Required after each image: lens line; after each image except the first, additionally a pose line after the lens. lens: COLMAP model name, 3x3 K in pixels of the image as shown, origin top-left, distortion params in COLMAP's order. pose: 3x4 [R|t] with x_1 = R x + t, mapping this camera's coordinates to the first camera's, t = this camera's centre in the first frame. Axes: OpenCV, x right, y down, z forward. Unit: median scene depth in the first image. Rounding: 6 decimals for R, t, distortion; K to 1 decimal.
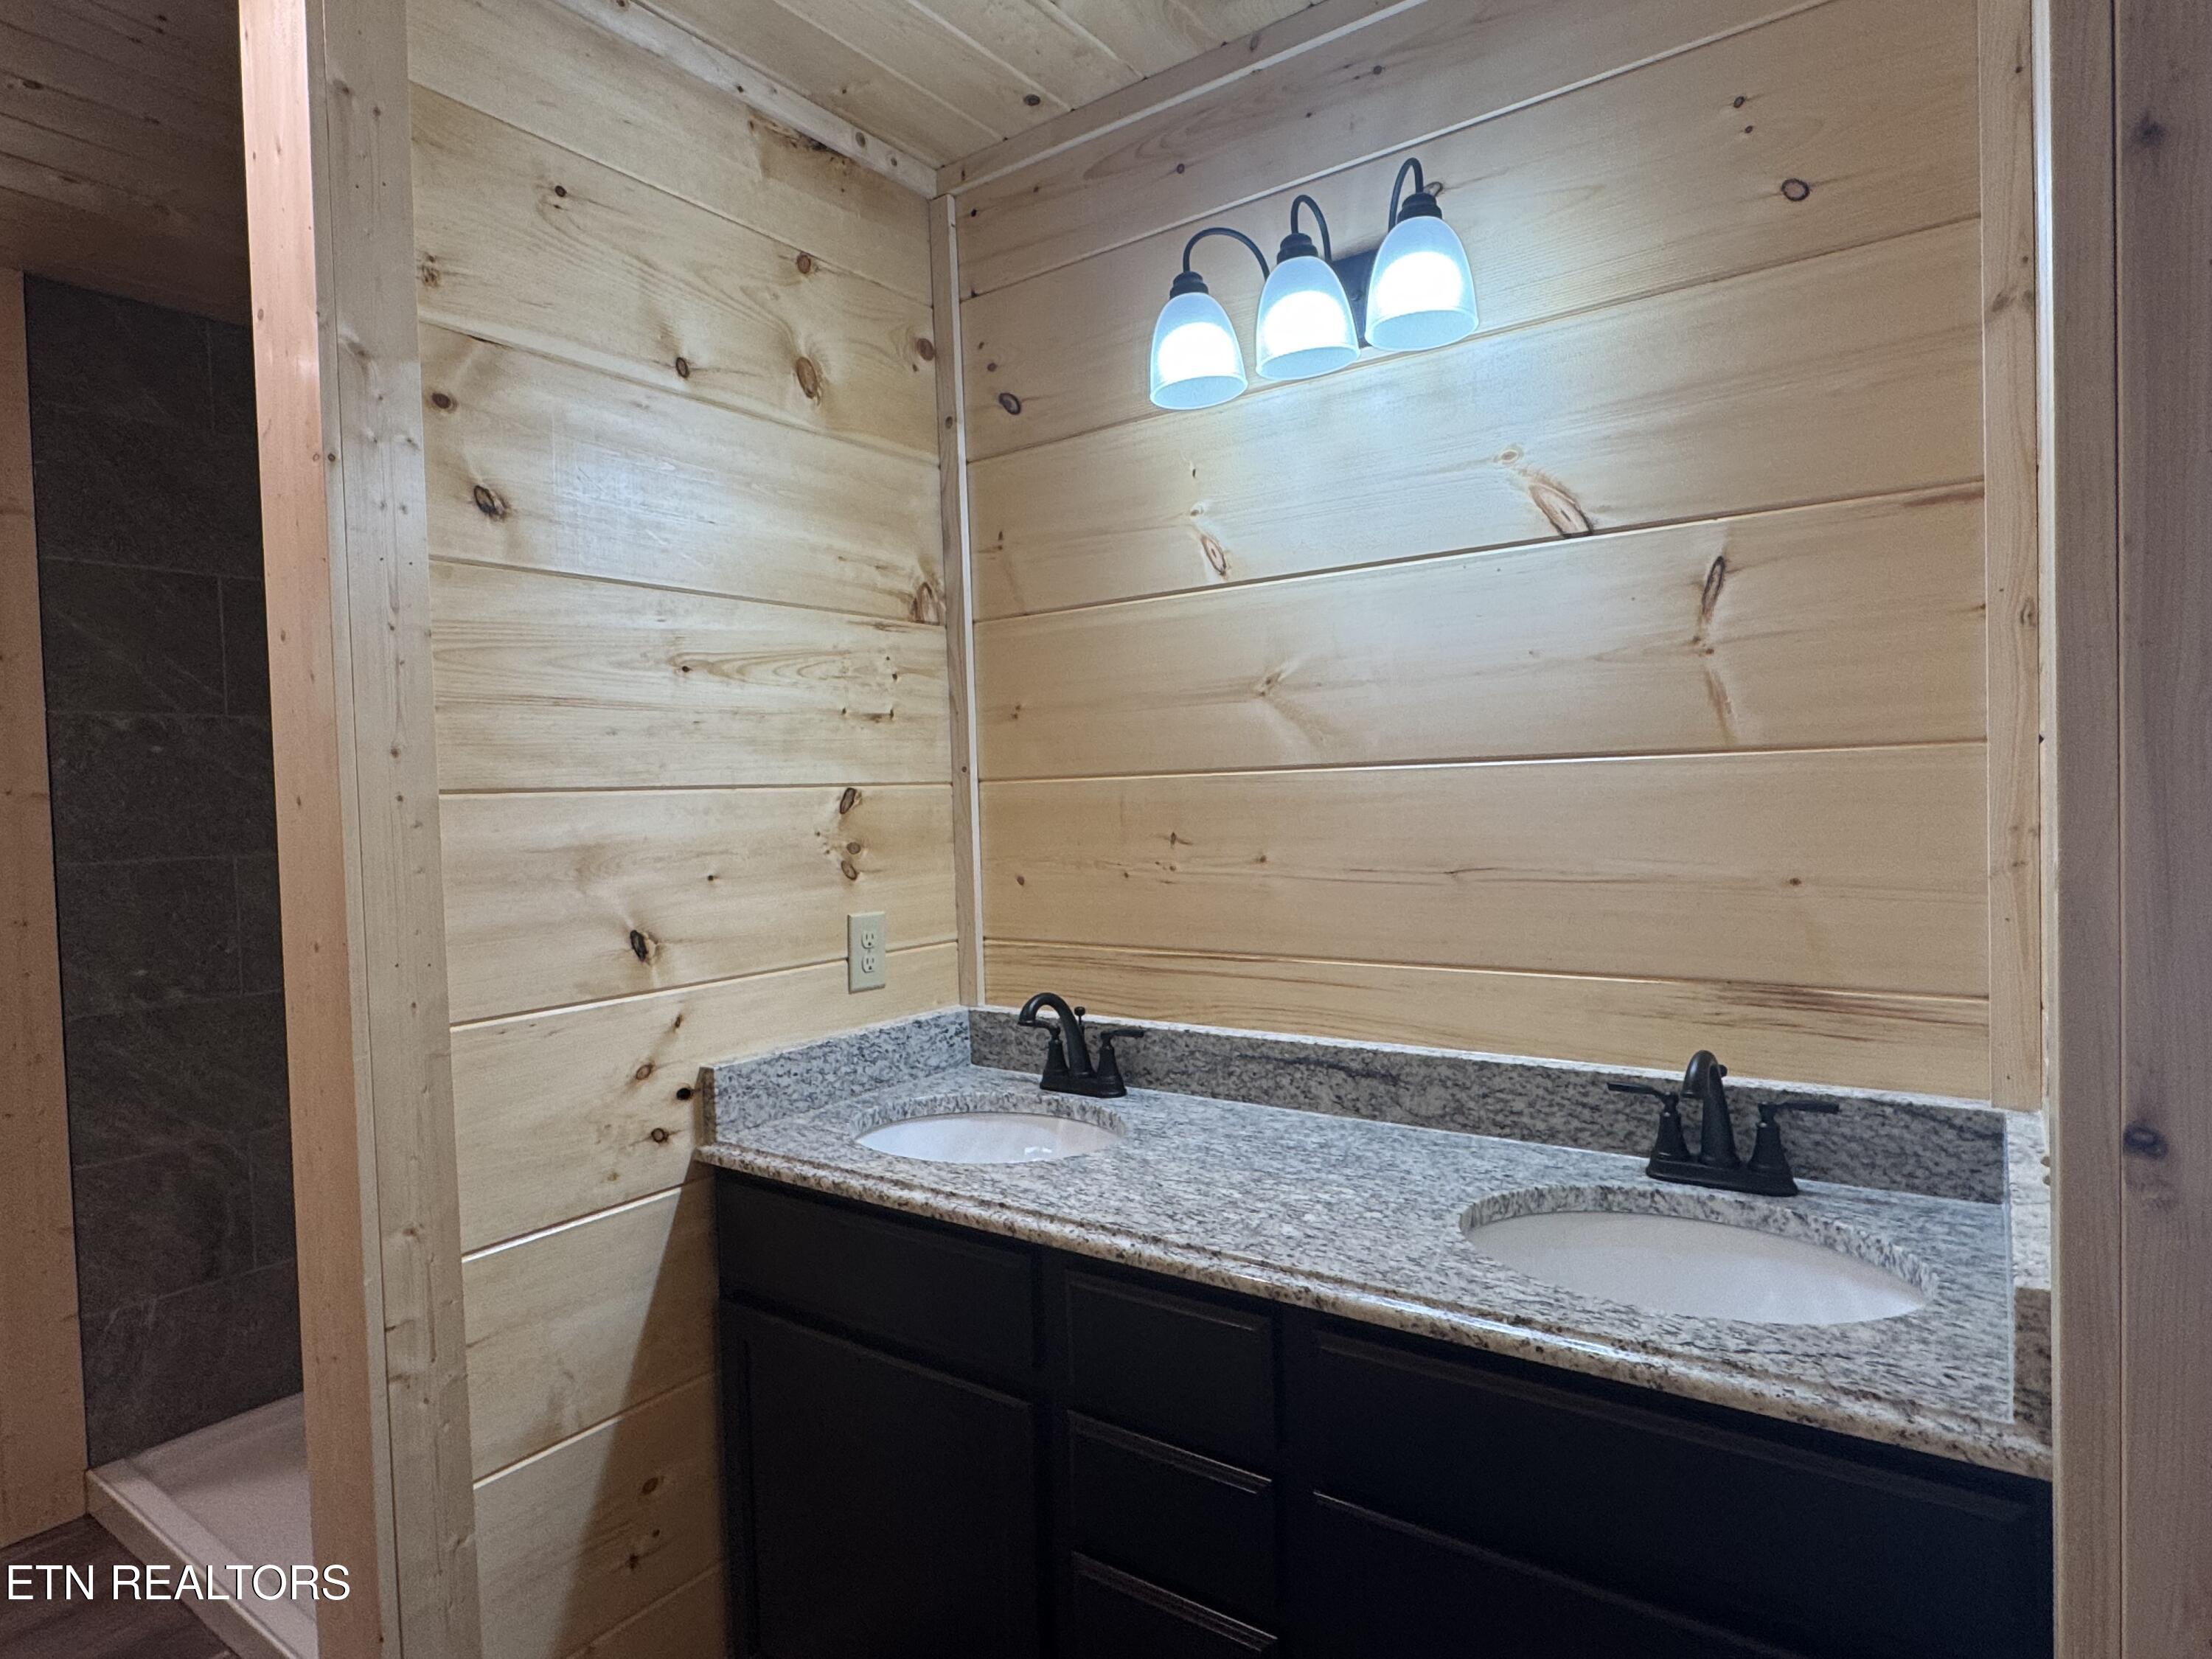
lens RADIAL K [[1234.0, 0, 1099.6], [0, 1234.0, 829.4], [0, 0, 1]] dist [-0.003645, 0.000114]
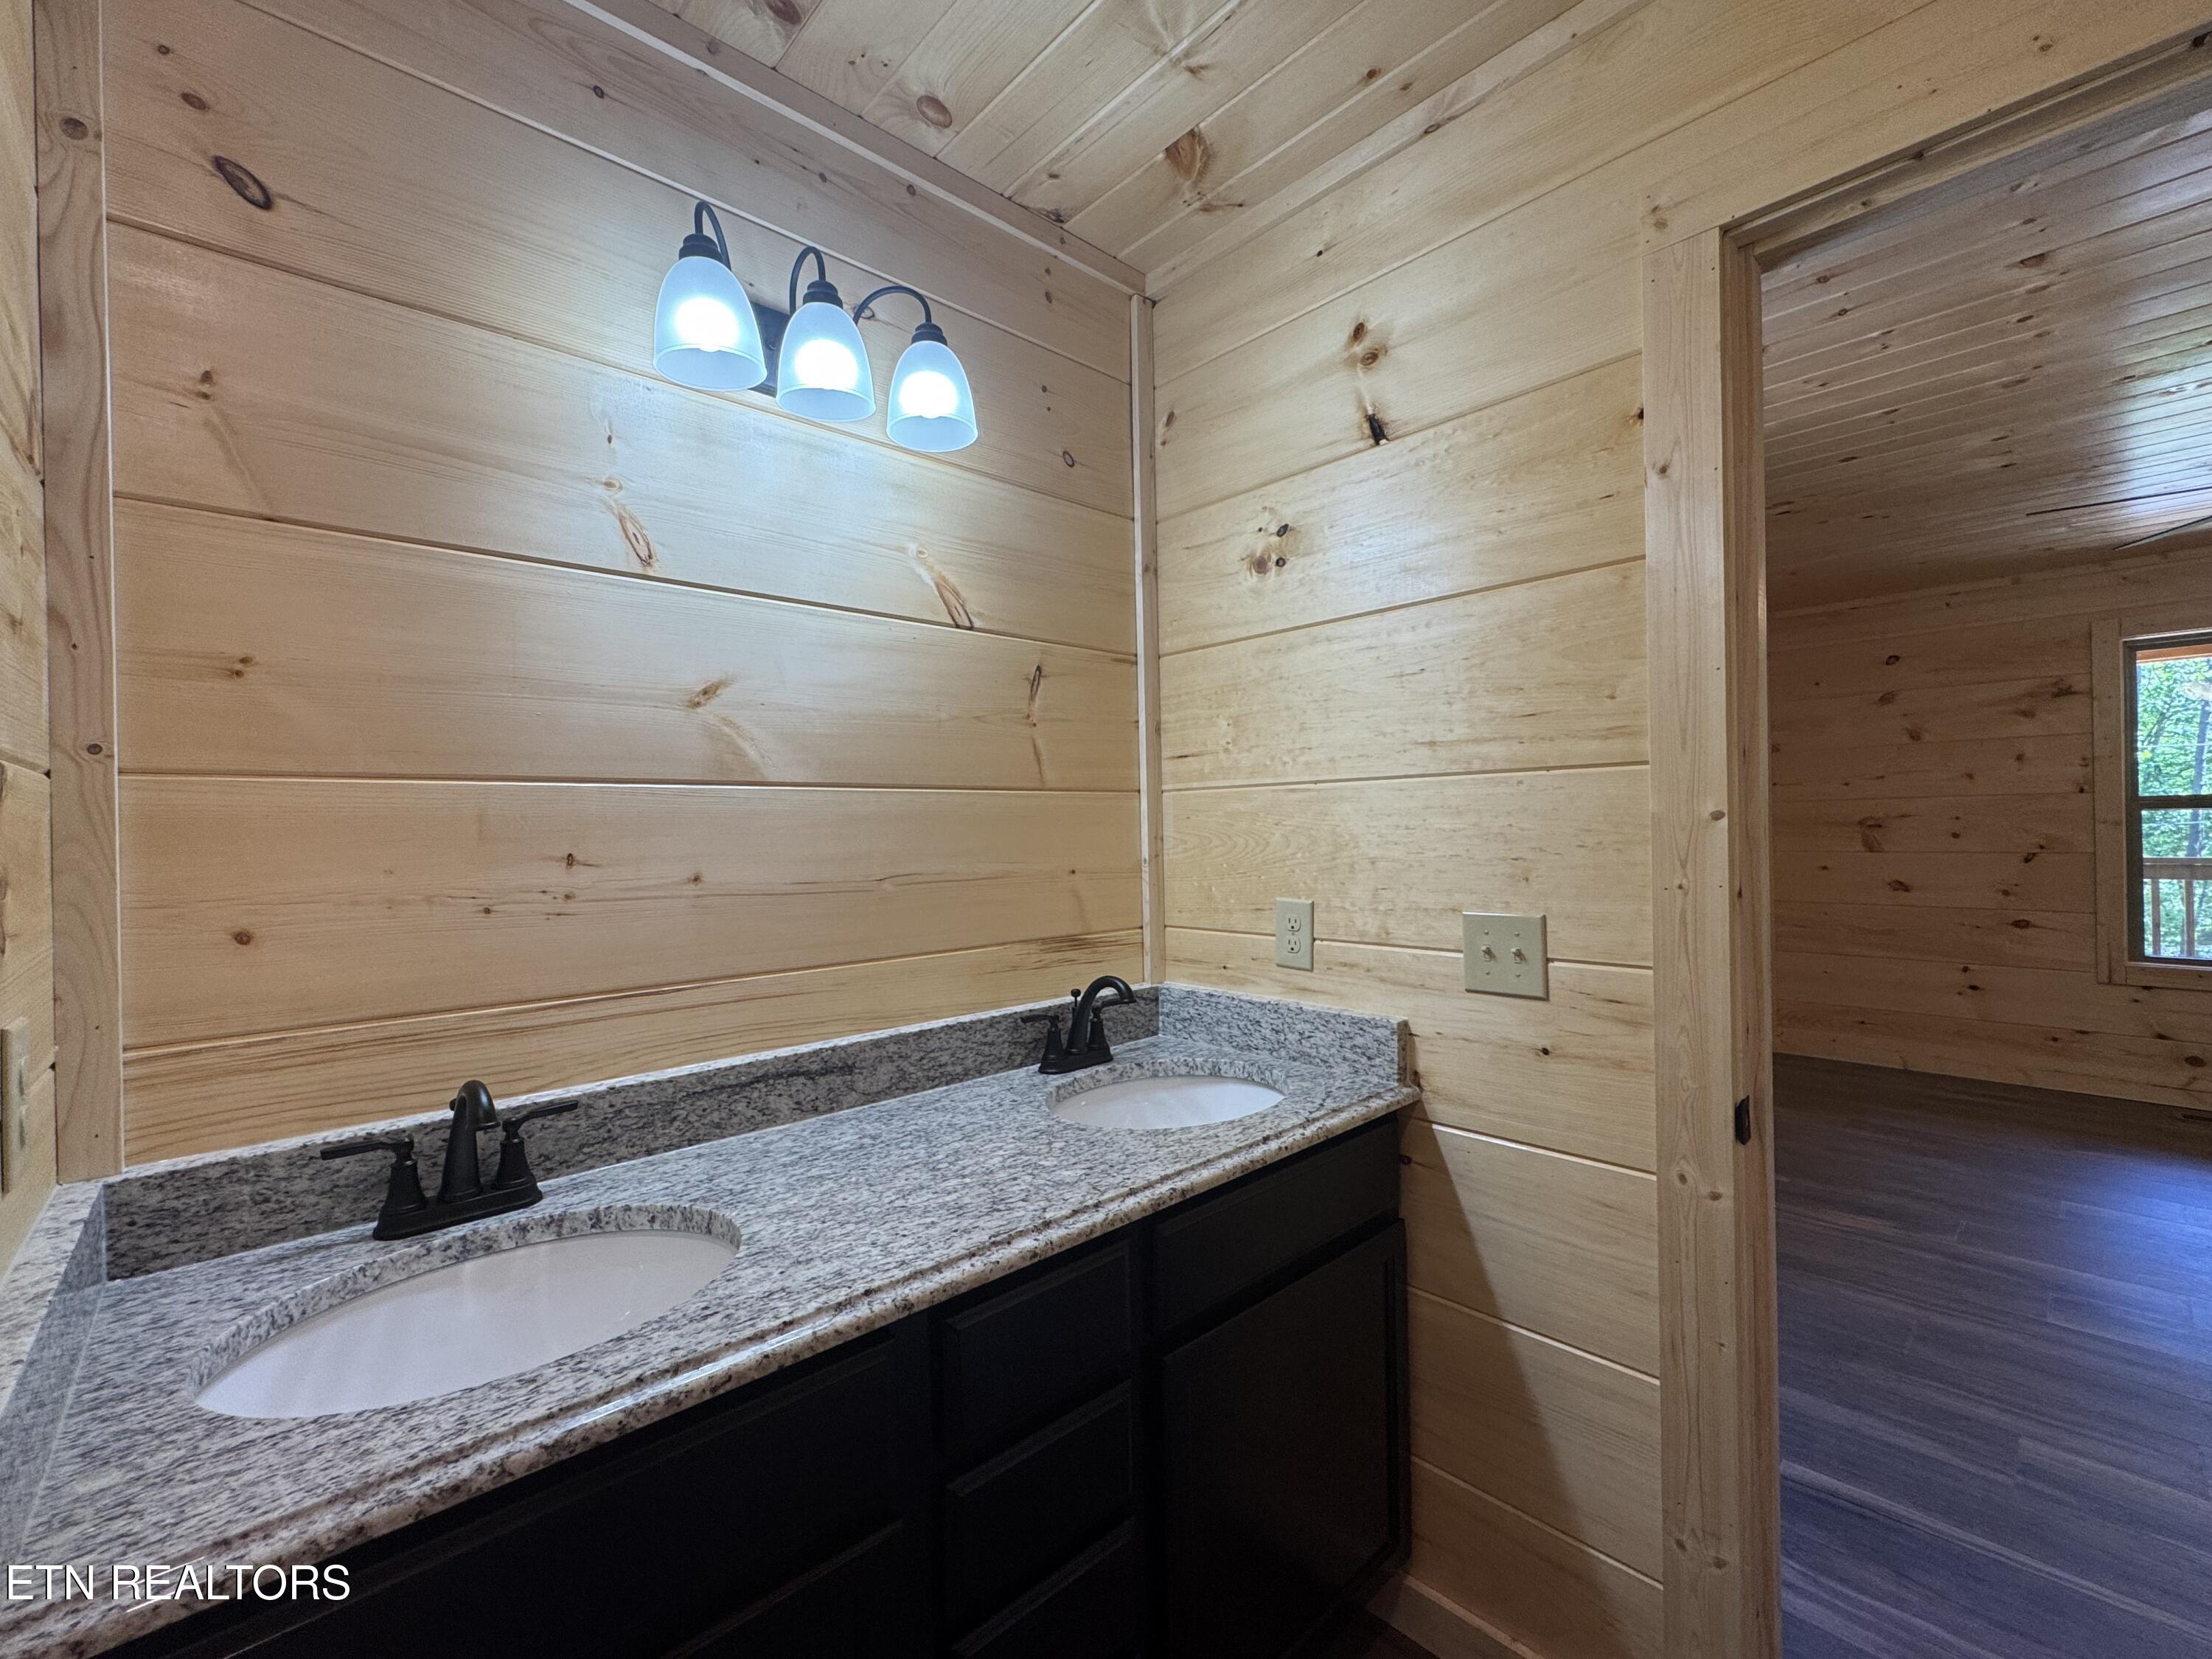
lens RADIAL K [[925.8, 0, 1106.0], [0, 925.8, 829.5], [0, 0, 1]] dist [-0.002376, -0.000047]
pose [[0.204105, 0.027518, 0.978562, -0.576358], [0.042807, 0.998398, -0.037005, 0.030539], [-0.978013, 0.049442, 0.202600, 0.640235]]
